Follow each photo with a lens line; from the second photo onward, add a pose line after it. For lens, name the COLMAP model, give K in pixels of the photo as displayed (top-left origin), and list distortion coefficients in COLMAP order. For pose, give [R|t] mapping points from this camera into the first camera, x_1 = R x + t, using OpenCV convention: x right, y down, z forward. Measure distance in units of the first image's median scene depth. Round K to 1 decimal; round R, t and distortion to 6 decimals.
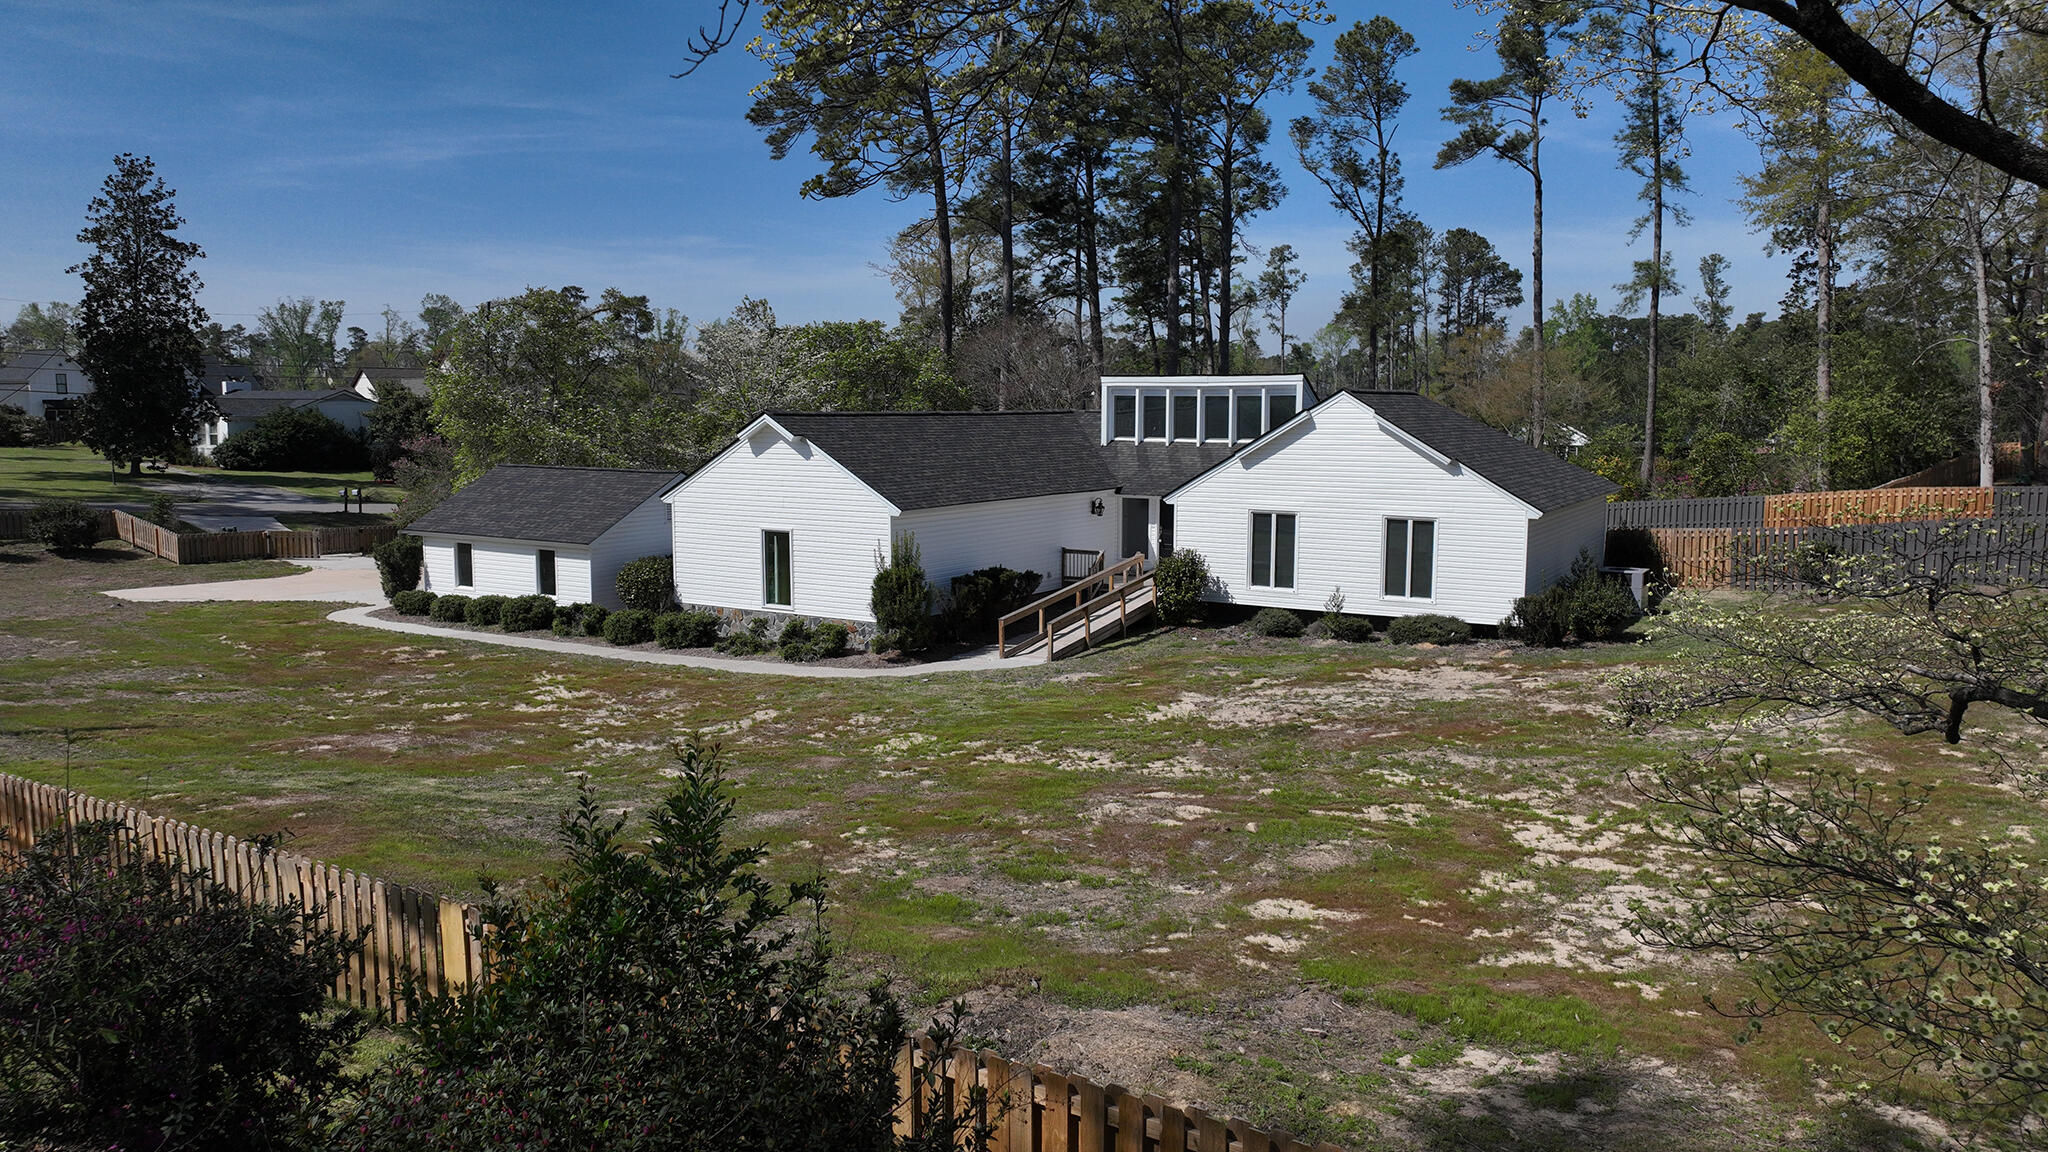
lens RADIAL K [[1436.1, 0, 1024.0], [0, 1436.1, 576.0], [0, 0, 1]] dist [-0.004223, 0.016130]
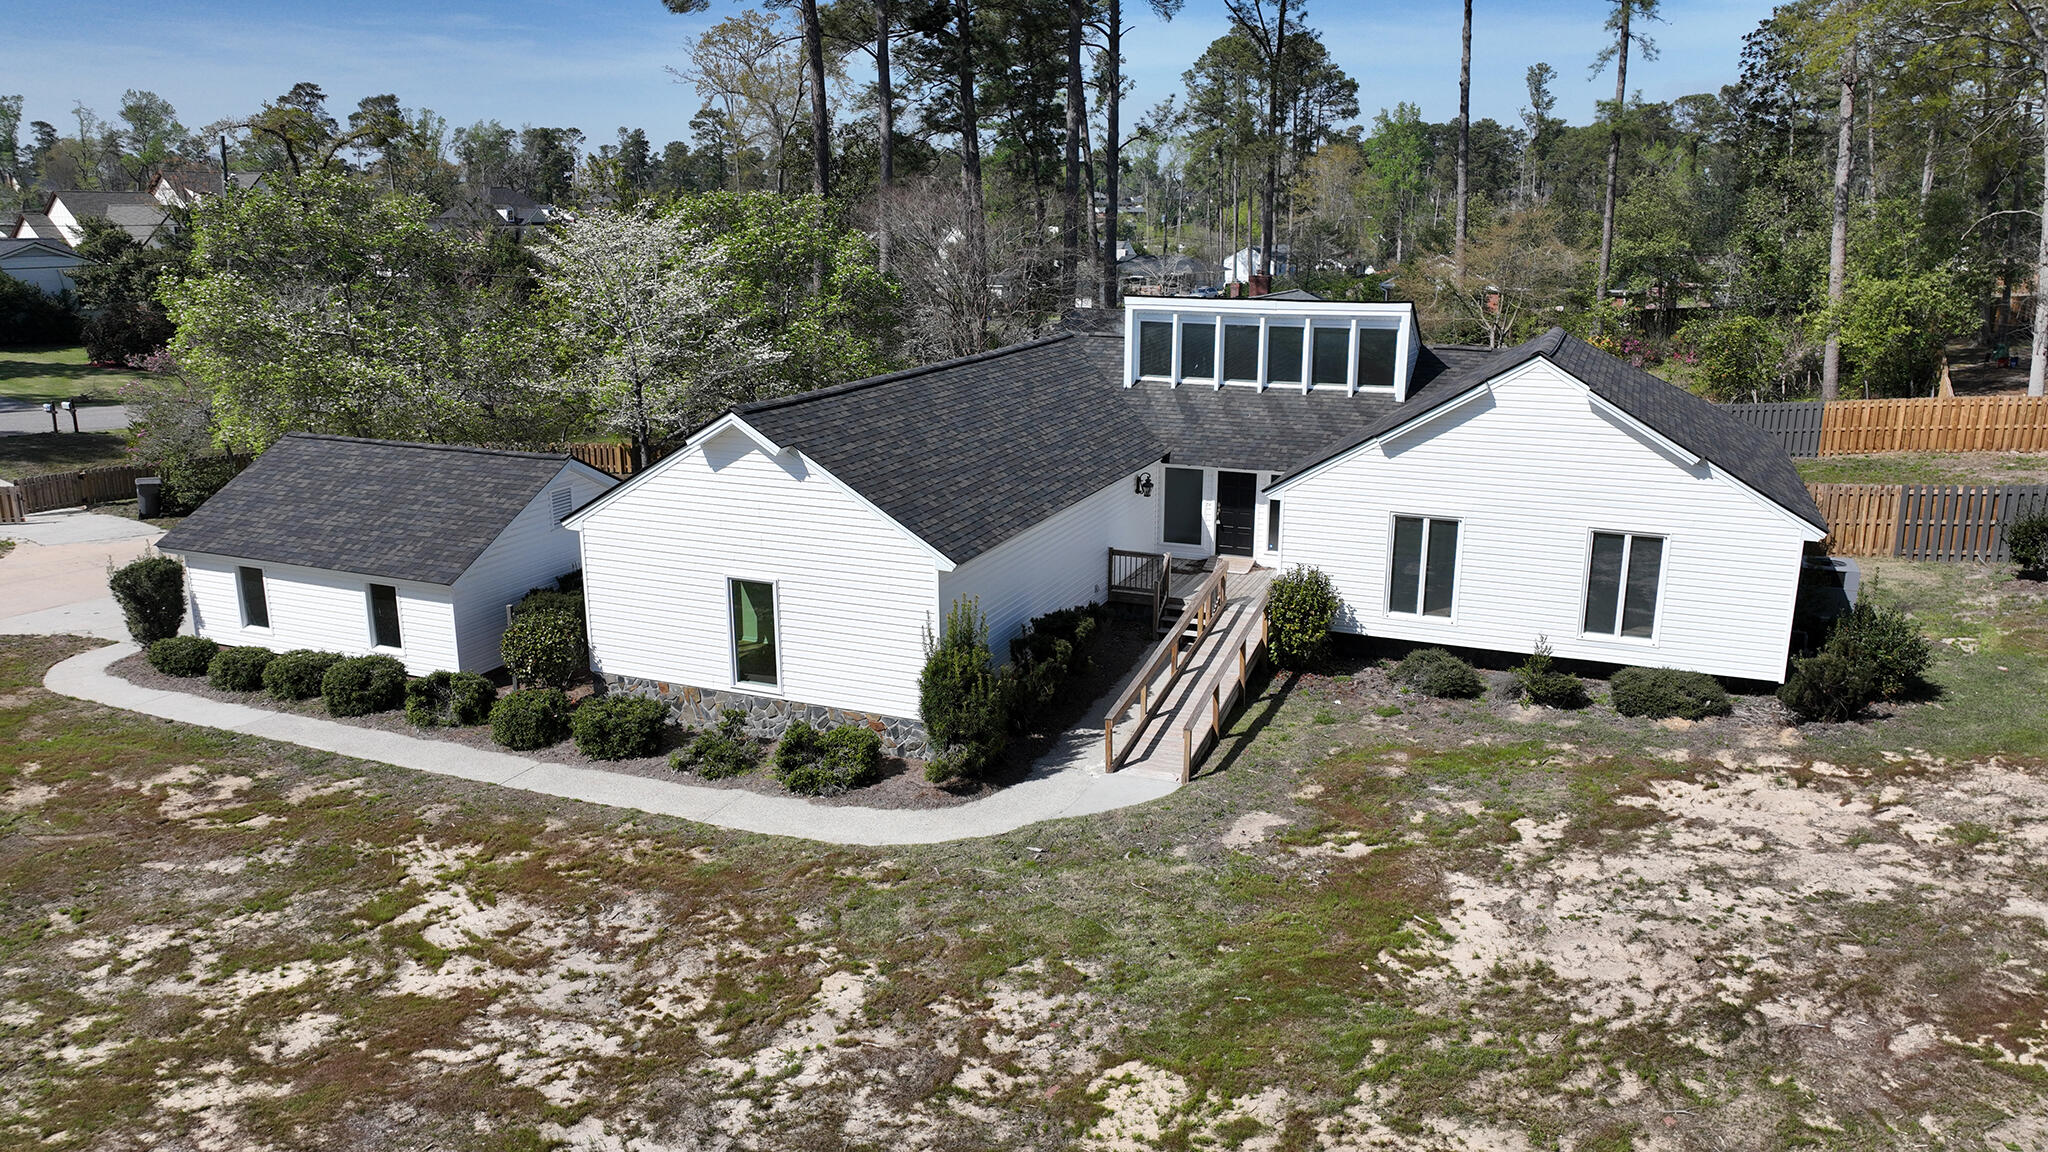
lens RADIAL K [[1436.1, 0, 1024.0], [0, 1436.1, 576.0], [0, 0, 1]] dist [-0.004223, 0.016130]
pose [[0.989297, -0.038903, 0.140637, -0.126389], [0.019702, 0.990592, 0.135426, -0.110545], [-0.144582, -0.131205, 0.980755, 0.285130]]
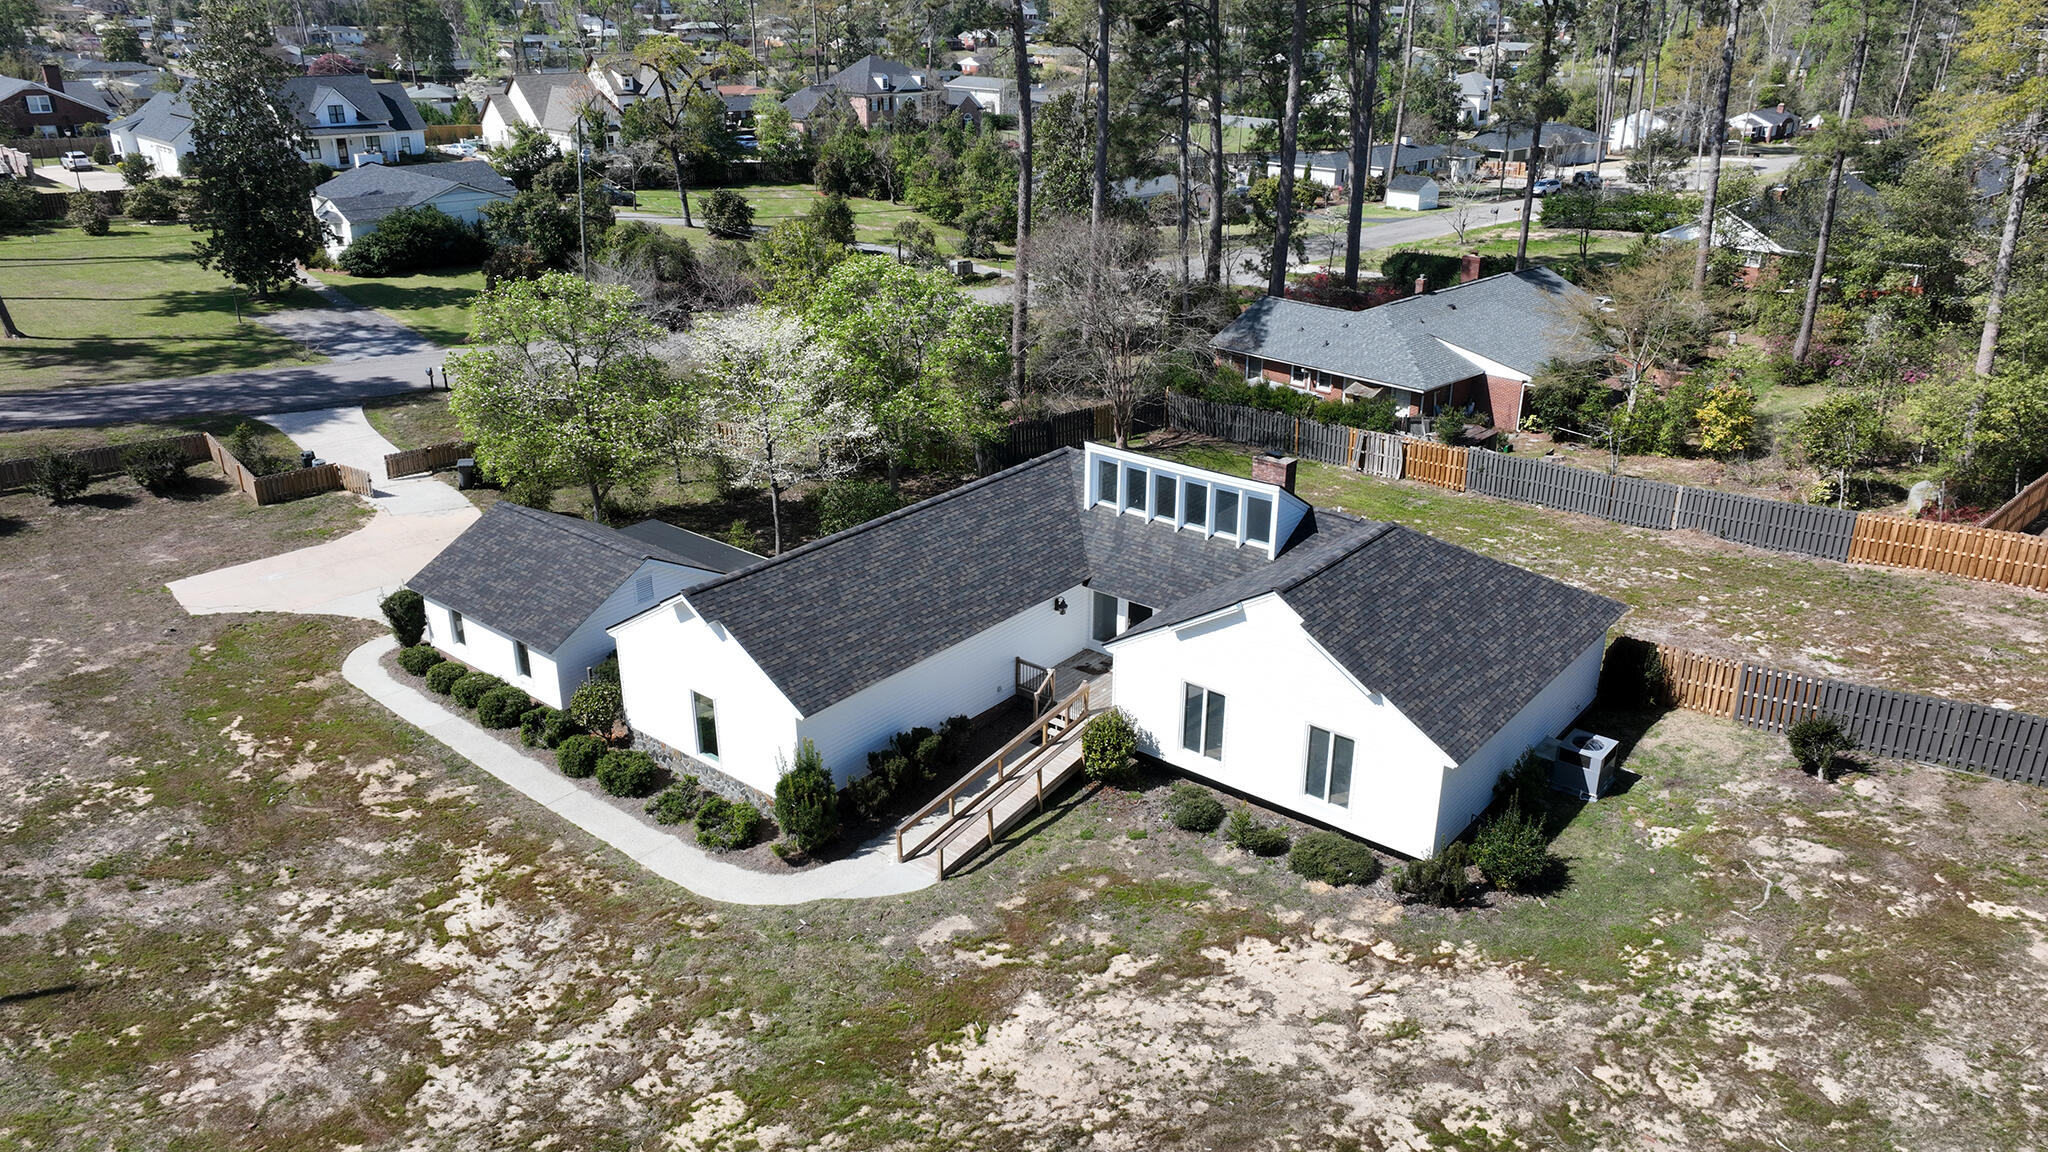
lens RADIAL K [[1436.1, 0, 1024.0], [0, 1436.1, 576.0], [0, 0, 1]] dist [-0.004223, 0.016130]
pose [[0.989331, 0.054177, -0.135234, 0.168856], [-0.016165, 0.963370, 0.267687, -0.351236], [0.144783, -0.262645, 0.953968, 0.071962]]
